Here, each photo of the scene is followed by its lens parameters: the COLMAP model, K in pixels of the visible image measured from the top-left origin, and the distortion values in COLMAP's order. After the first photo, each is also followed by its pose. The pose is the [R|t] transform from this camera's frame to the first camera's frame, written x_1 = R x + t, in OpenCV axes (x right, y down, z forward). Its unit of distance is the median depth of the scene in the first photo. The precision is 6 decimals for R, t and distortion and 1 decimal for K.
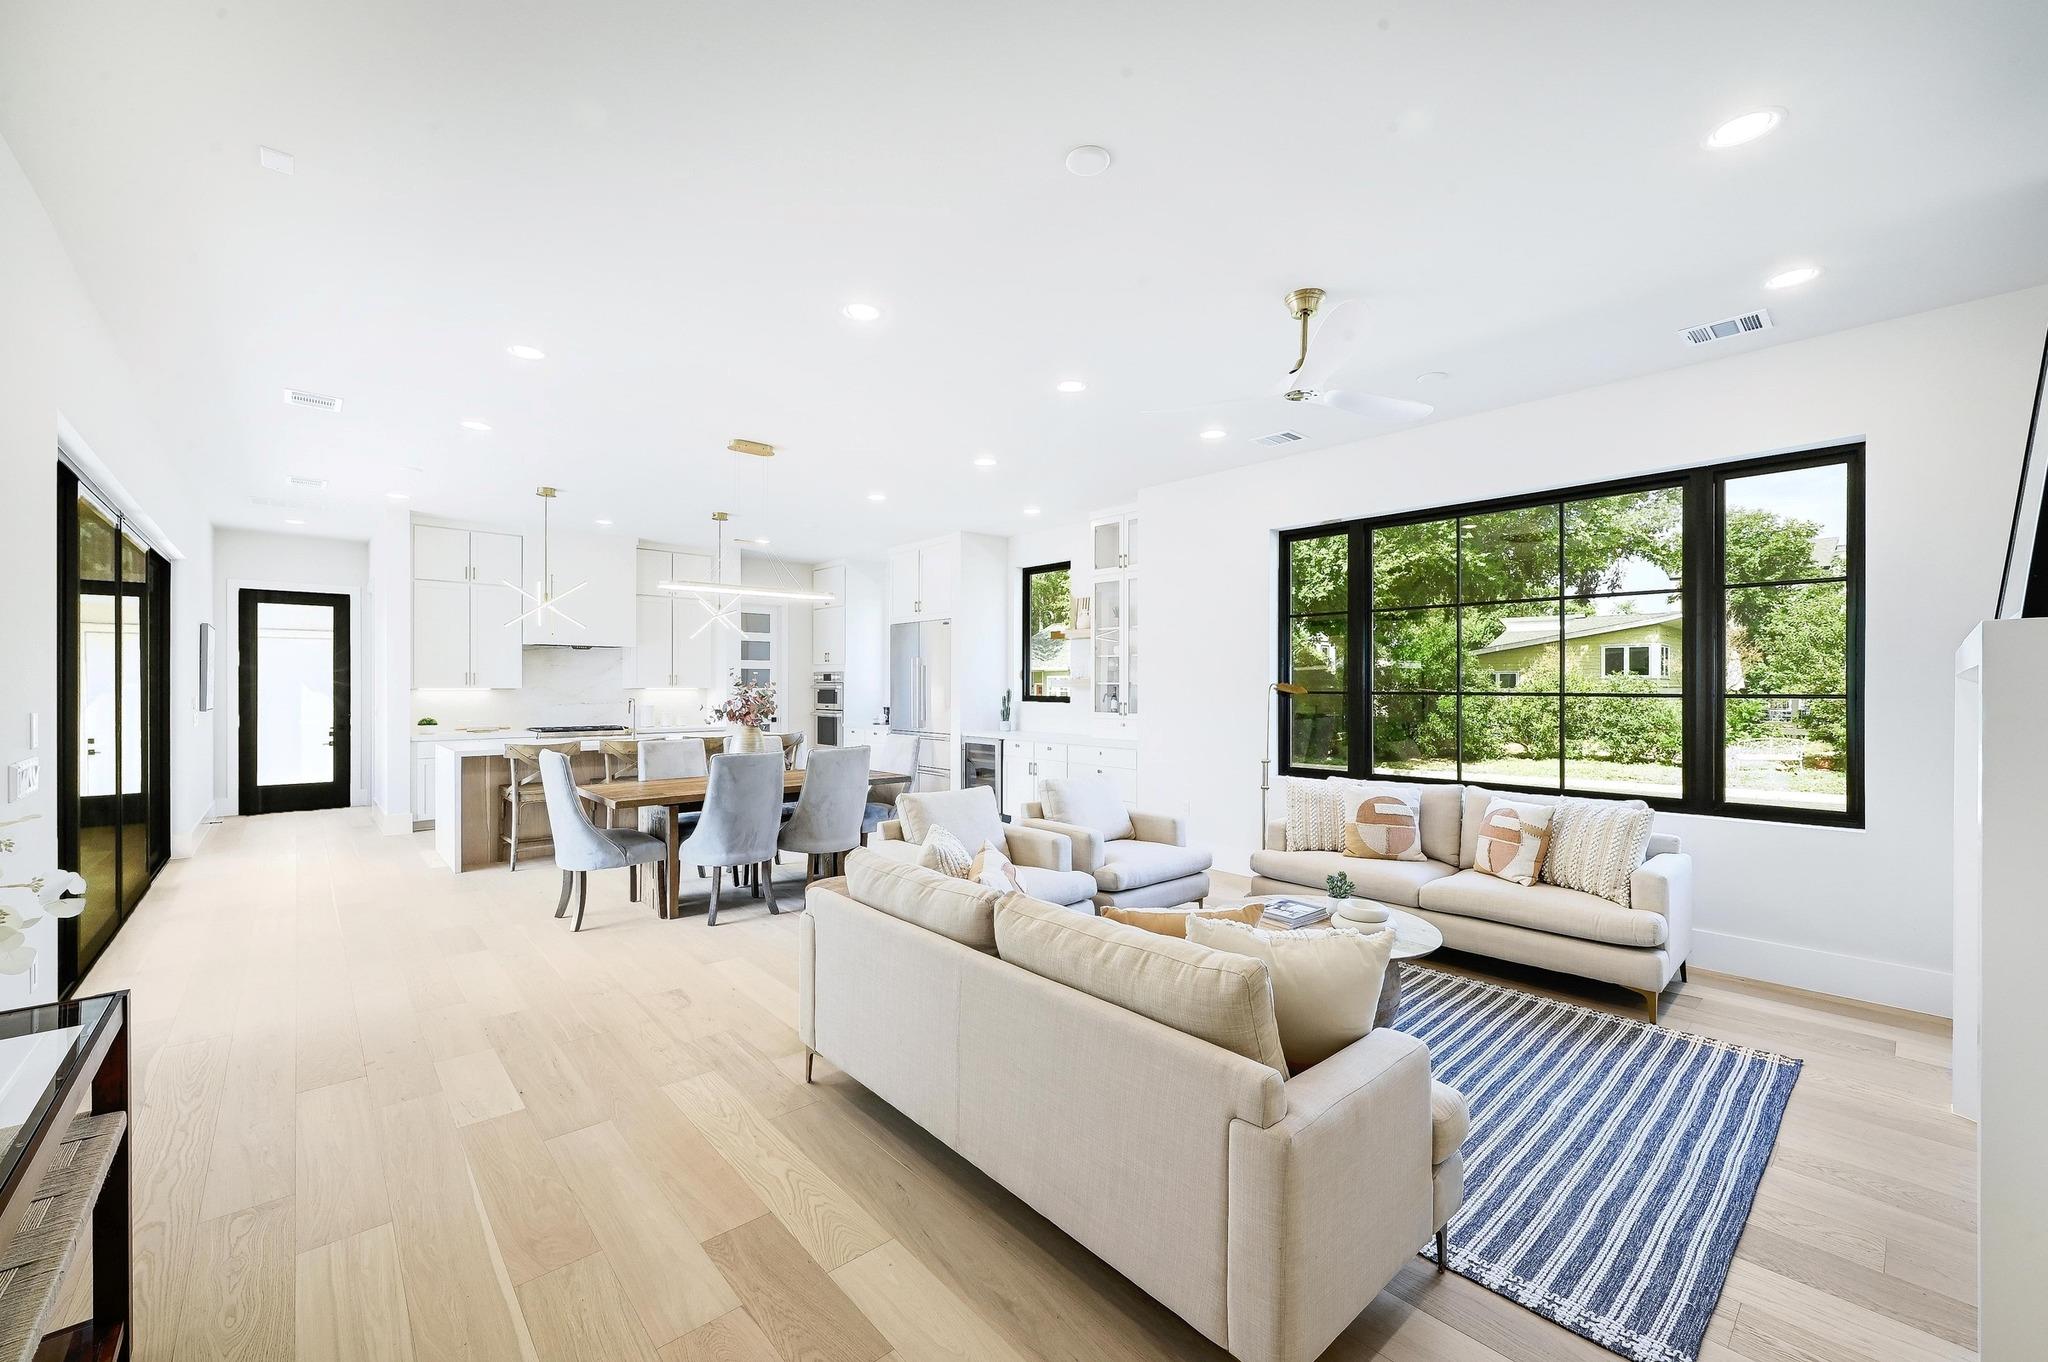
lens RADIAL K [[803.5, 0, 1016.4], [0, 803.5, 686.0], [0, 0, 1]] dist [-0.000538, 0.000066]
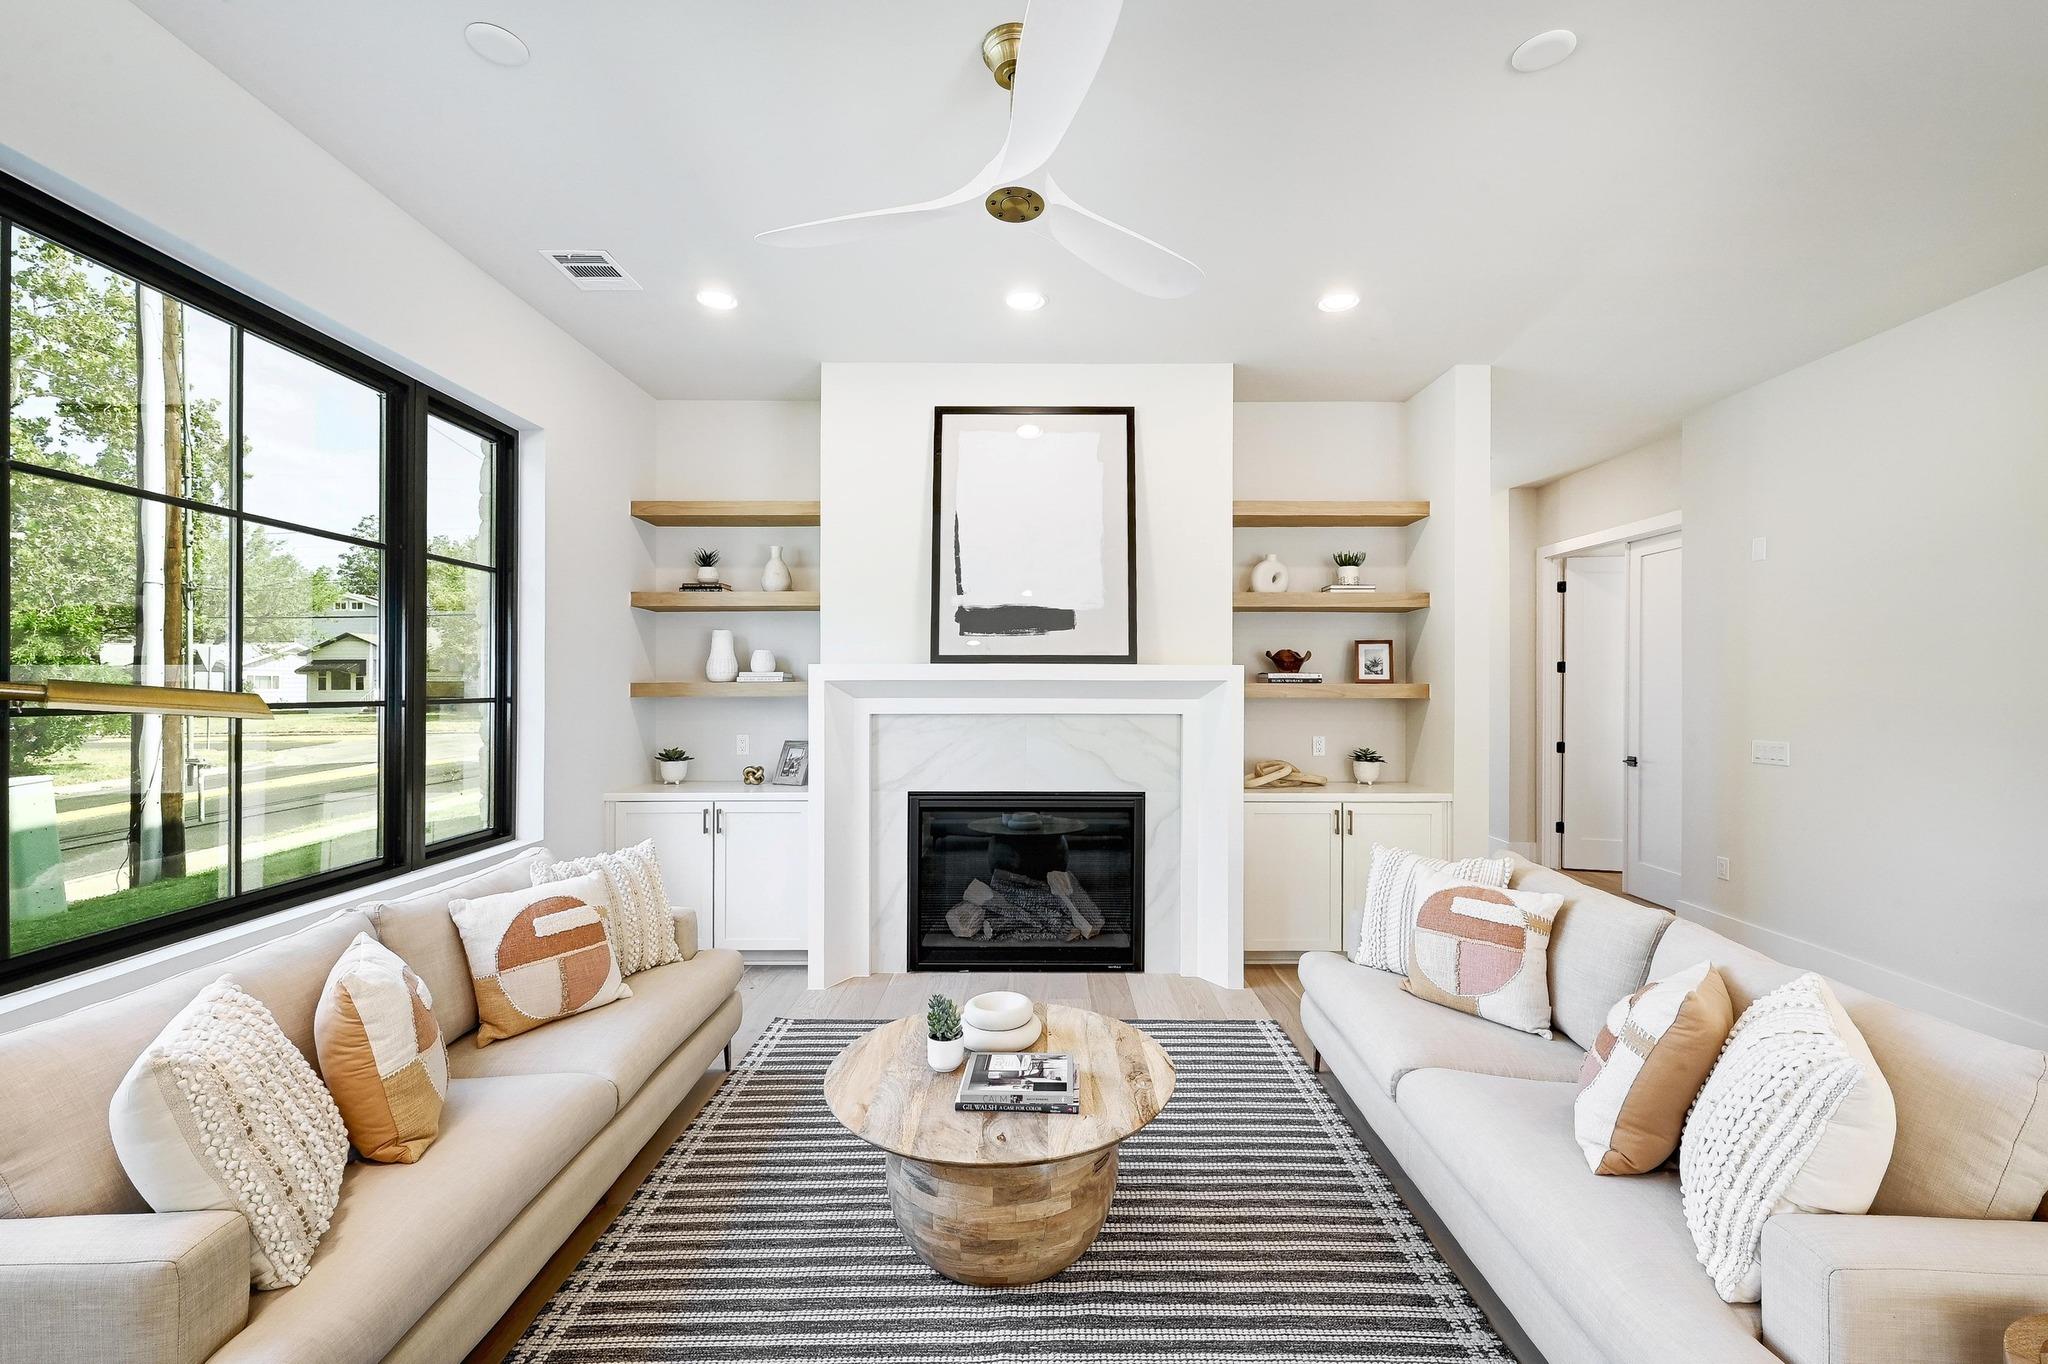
lens RADIAL K [[838.2, 0, 1073.7], [0, 838.2, 680.9], [0, 0, 1]] dist [-0.007316, -0.000071]
pose [[-0.762010, 0.002520, 0.647560, -0.034759], [-0.001223, 0.999985, -0.005330, -0.000317], [-0.647564, -0.004854, -0.761996, 0.577895]]
